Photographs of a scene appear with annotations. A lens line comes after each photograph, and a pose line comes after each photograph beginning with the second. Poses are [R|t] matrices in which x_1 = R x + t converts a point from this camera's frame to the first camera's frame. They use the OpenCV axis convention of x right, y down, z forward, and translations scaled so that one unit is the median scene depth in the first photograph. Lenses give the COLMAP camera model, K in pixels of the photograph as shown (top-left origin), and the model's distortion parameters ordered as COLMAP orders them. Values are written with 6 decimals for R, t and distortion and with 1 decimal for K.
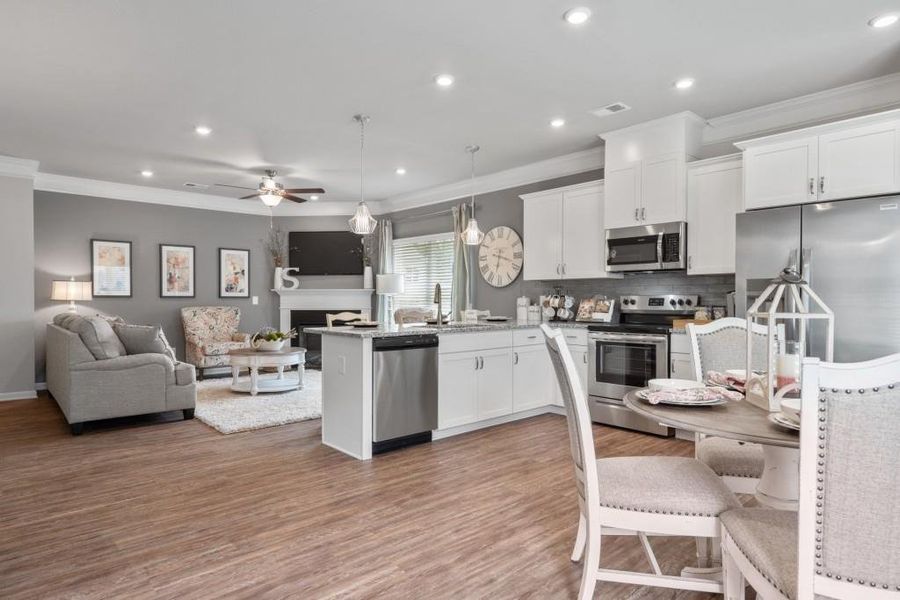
lens RADIAL K [[518.9, 0, 452.6], [0, 518.9, 305.4], [0, 0, 1]] dist [0.002248, 0.001202]
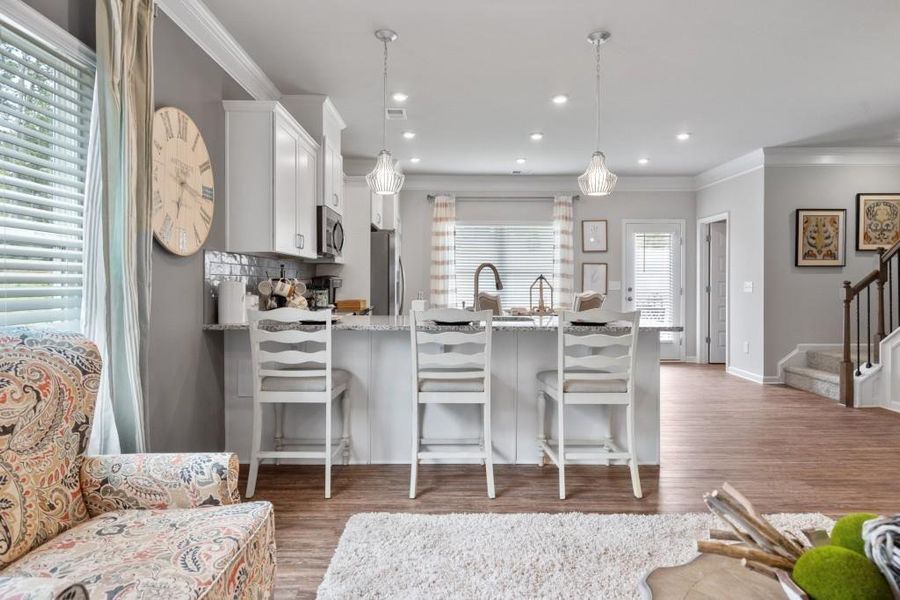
lens RADIAL K [[503.6, 0, 446.8], [0, 503.6, 296.7], [0, 0, 1]] dist [0.005028, 0.000381]
pose [[-0.733352, -0.020850, 0.679529, -0.443633], [0.004874, 0.999343, 0.035923, -0.020393], [-0.679832, 0.029656, -0.732768, 1.483668]]
